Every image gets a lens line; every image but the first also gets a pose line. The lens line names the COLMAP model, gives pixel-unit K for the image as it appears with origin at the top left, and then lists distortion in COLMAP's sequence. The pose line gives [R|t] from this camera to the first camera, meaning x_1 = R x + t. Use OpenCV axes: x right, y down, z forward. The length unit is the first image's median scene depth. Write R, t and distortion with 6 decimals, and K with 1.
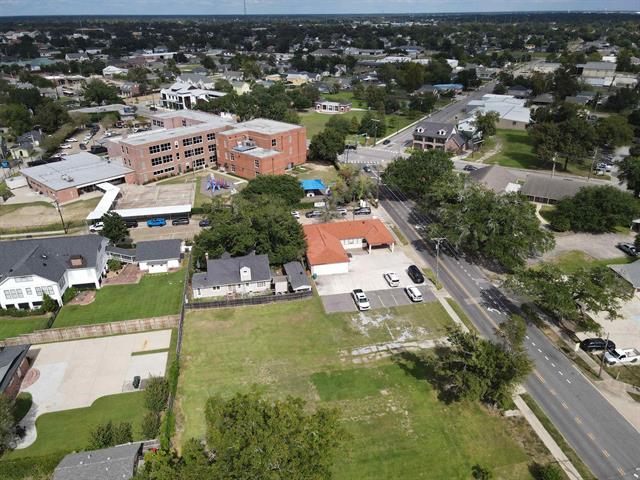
lens RADIAL K [[468.7, 0, 320.5], [0, 468.7, 238.6], [0, 0, 1]] dist [0.008188, 0.016102]
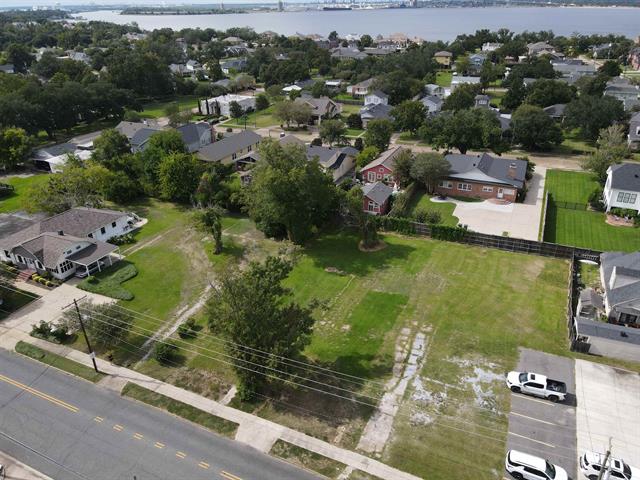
lens RADIAL K [[468.7, 0, 319.9], [0, 468.7, 237.5], [0, 0, 1]] dist [0.008188, 0.016102]
pose [[-0.579905, 0.379909, -0.720680, 0.562820], [-0.337862, 0.692804, 0.637080, -0.258686], [0.741322, 0.612937, -0.273404, 0.834161]]
